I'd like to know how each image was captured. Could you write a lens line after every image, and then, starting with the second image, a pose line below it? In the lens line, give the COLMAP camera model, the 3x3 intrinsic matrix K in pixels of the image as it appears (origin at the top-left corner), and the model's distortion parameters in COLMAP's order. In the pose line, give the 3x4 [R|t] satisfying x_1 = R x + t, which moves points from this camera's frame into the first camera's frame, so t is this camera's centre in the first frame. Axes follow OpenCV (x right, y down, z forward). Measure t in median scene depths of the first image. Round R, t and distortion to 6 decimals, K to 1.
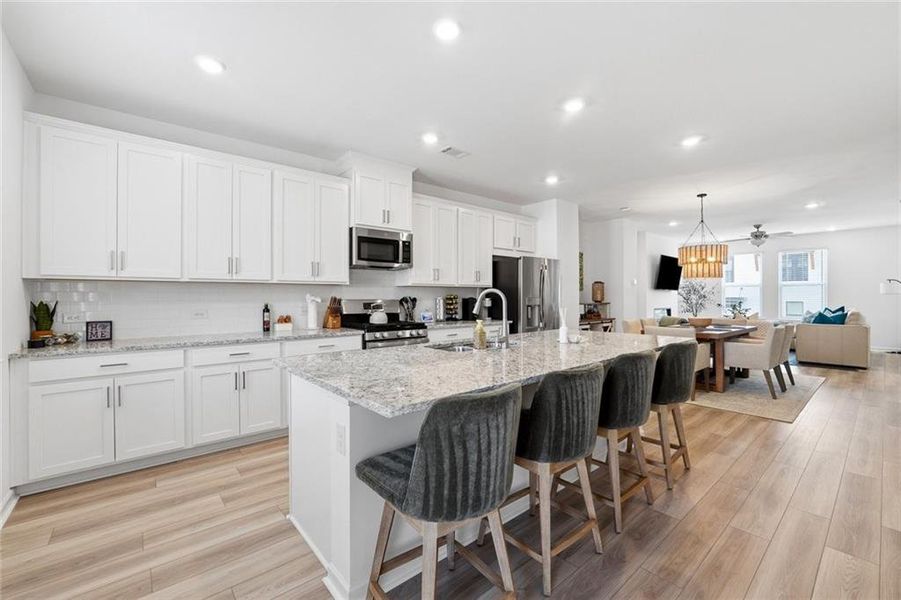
lens RADIAL K [[378.2, 0, 449.6], [0, 378.2, 295.0], [0, 0, 1]] dist [-0.019381, 0.001210]
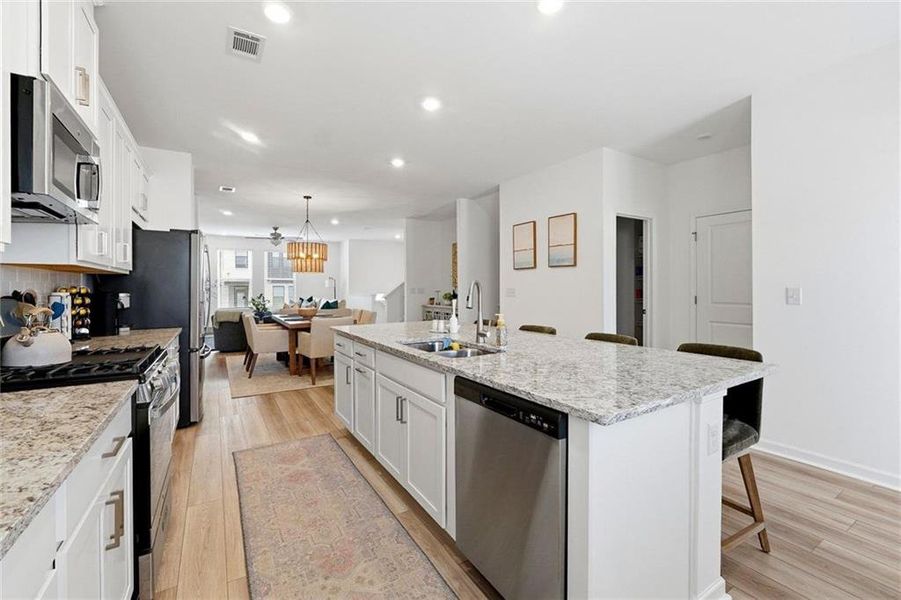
lens RADIAL K [[378.2, 0, 447.2], [0, 378.2, 290.8], [0, 0, 1]] dist [-0.019381, 0.001210]
pose [[0.147218, -0.007651, 0.989074, -0.425711], [-0.000645, 0.999969, 0.007831, 0.000274], [-0.989104, -0.001791, 0.147209, 0.503248]]
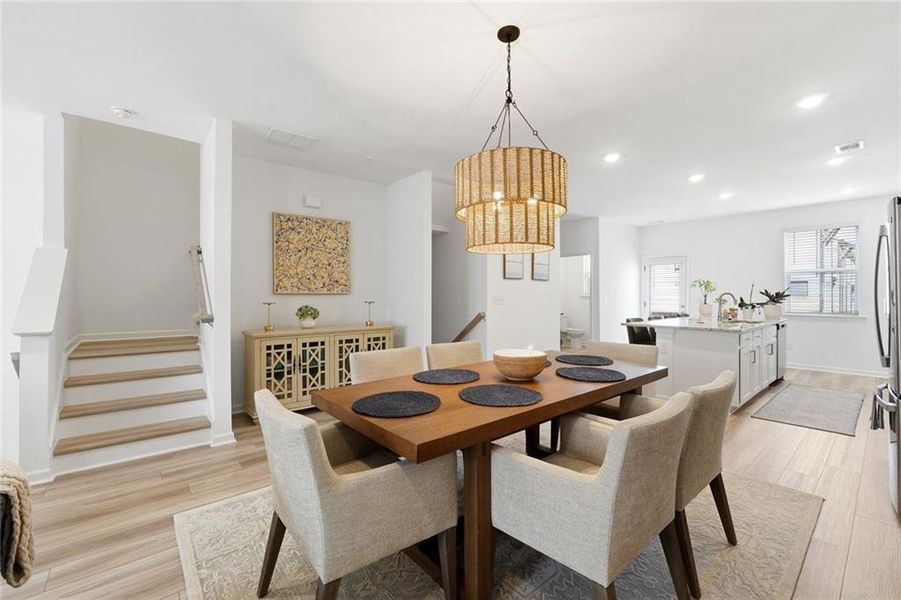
lens RADIAL K [[378.2, 0, 452.5], [0, 378.2, 296.8], [0, 0, 1]] dist [-0.019381, 0.001210]
pose [[-0.999995, 0.003202, 0.000813, 0.851589], [0.003196, 0.999966, -0.007610, 0.010456], [-0.000837, -0.007607, -0.999971, 1.615754]]
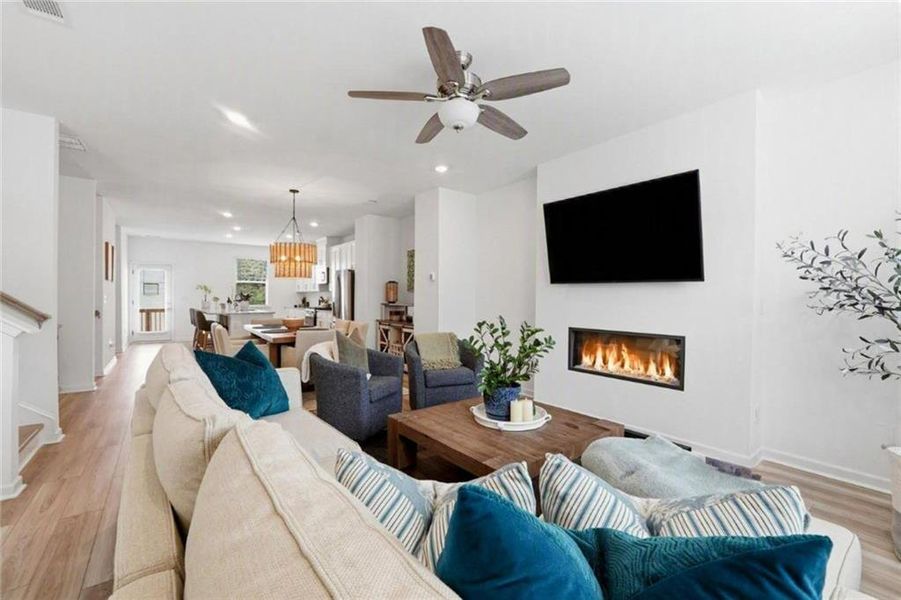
lens RADIAL K [[378.2, 0, 450.4], [0, 378.2, 300.9], [0, 0, 1]] dist [-0.019381, 0.001210]
pose [[-0.052895, 0.014644, -0.998493, 1.909469], [0.001367, 0.999893, 0.014592, -0.000558], [0.998599, -0.000593, -0.052909, 1.712362]]
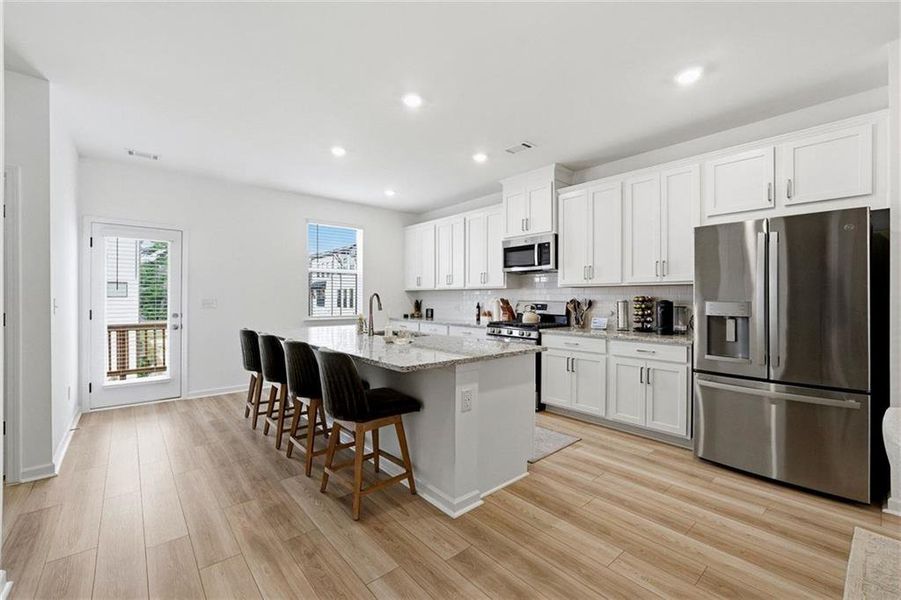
lens RADIAL K [[378.2, 0, 446.5], [0, 378.2, 299.6], [0, 0, 1]] dist [-0.019381, 0.001210]
pose [[0.001587, 0.007769, -0.999969, 0.807352], [0.003319, 0.999964, 0.007774, -0.001530], [0.999993, -0.003332, 0.001561, 0.675402]]
